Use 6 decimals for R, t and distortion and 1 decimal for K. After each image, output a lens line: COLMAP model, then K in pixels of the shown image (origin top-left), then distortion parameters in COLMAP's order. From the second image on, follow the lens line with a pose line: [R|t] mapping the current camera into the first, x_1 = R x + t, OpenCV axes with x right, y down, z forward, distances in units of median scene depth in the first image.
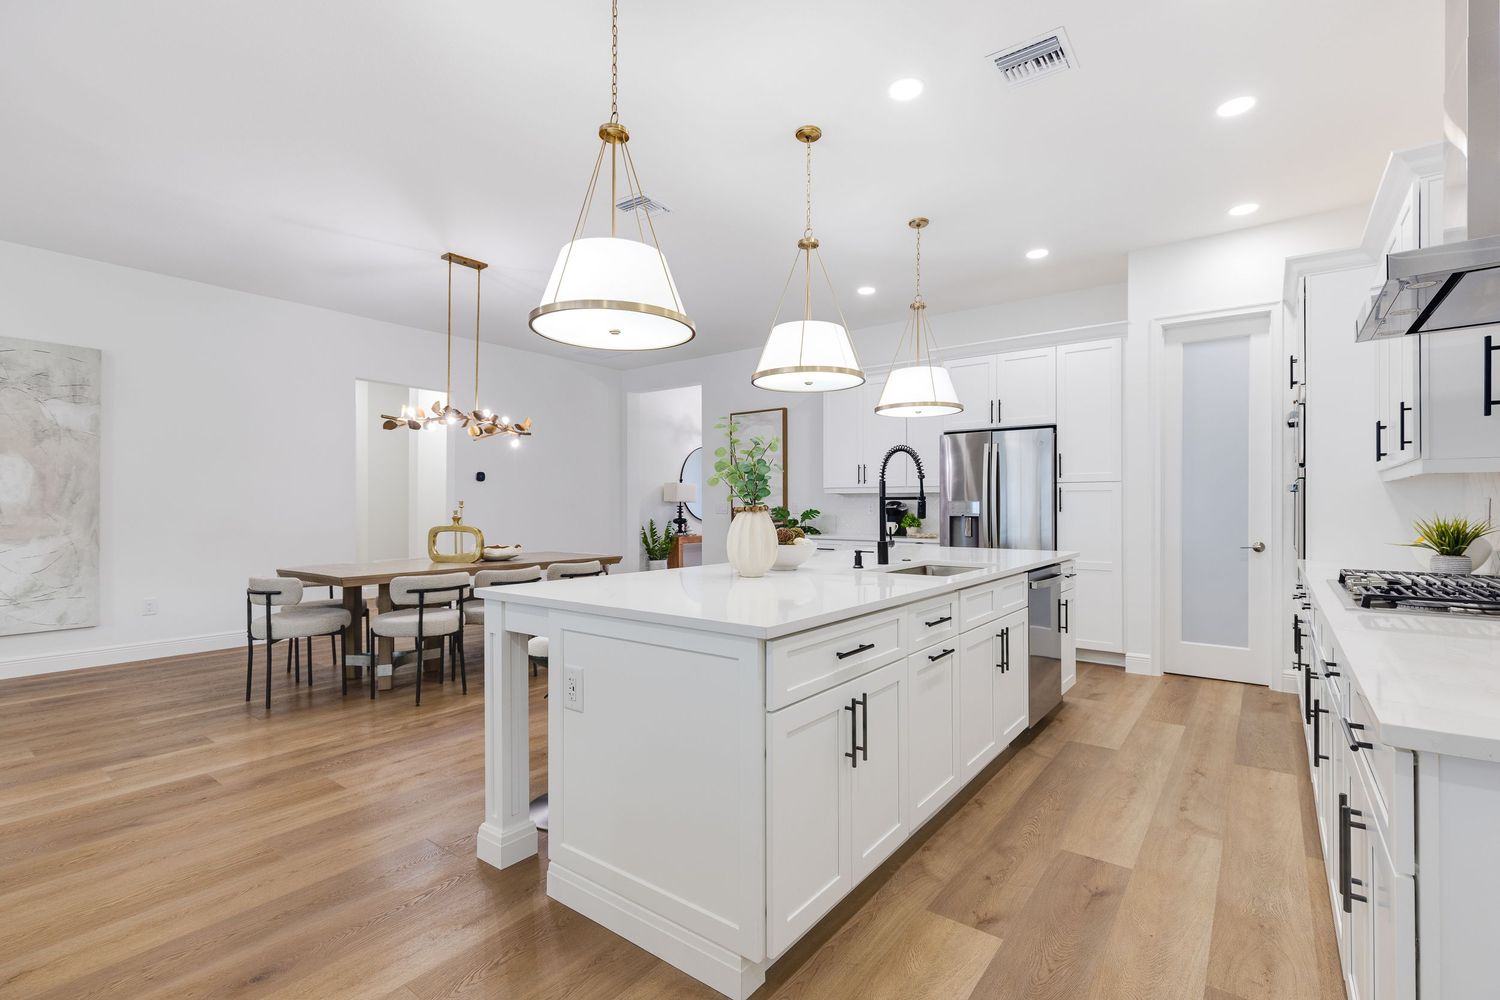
lens RADIAL K [[677.5, 0, 764.9], [0, 677.5, 504.2], [0, 0, 1]] dist [0.007367, -0.002875]
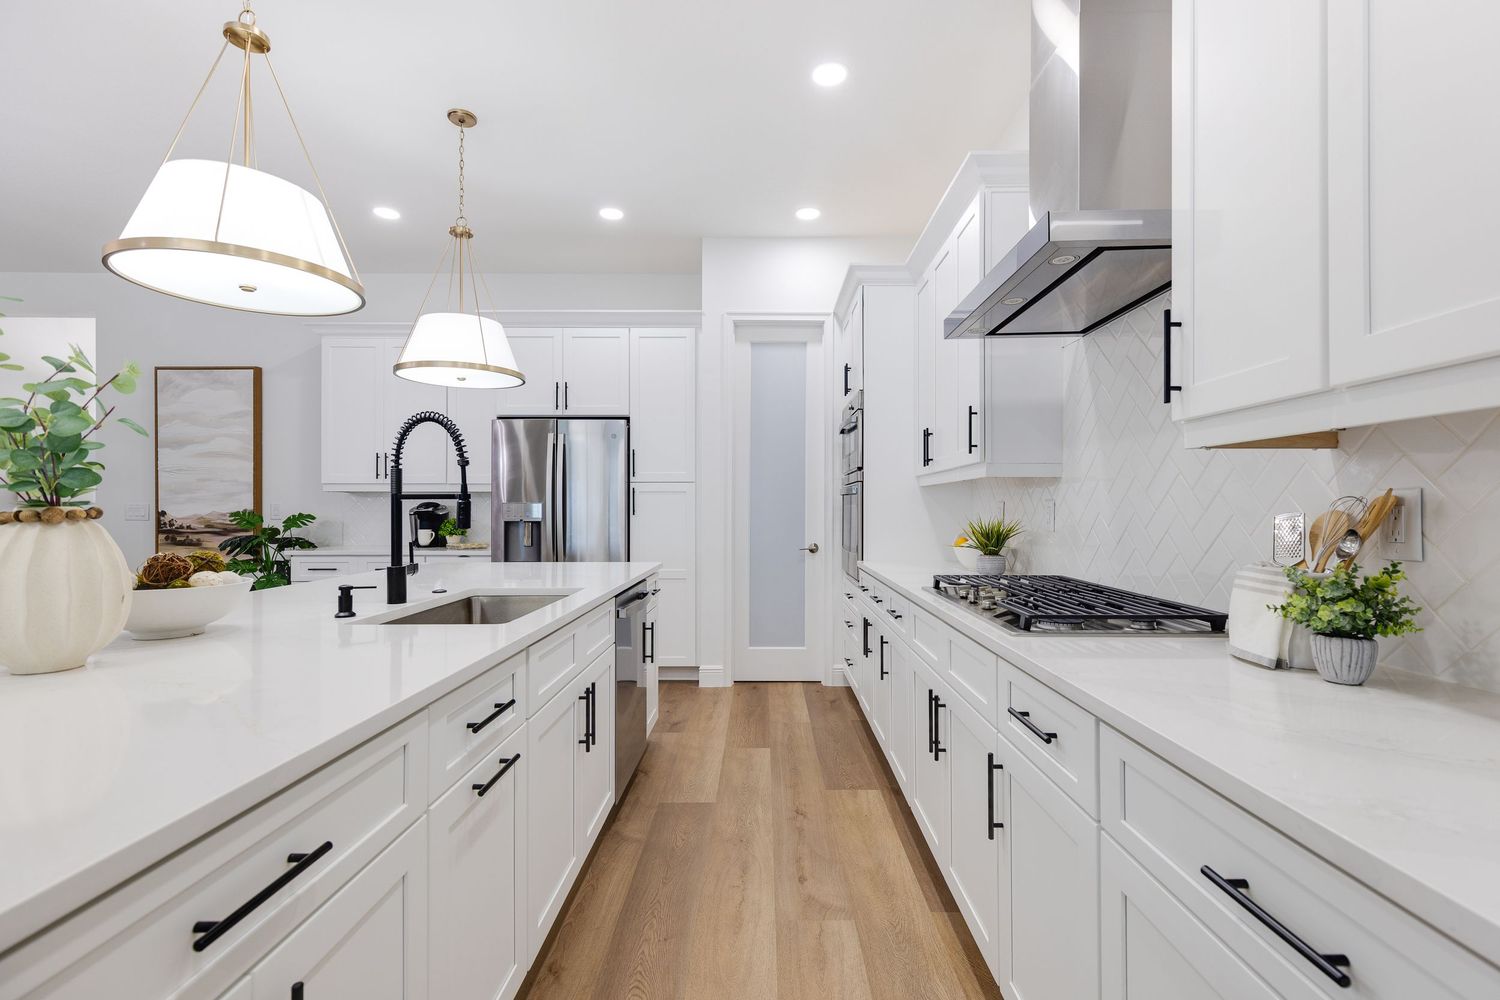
lens RADIAL K [[677.5, 0, 766.1], [0, 677.5, 502.5], [0, 0, 1]] dist [0.007367, -0.002875]
pose [[0.802380, 0.005103, 0.596791, 0.057541], [-0.001585, 0.999978, -0.006420, 0.000212], [-0.596811, 0.004205, 0.802371, 0.232954]]
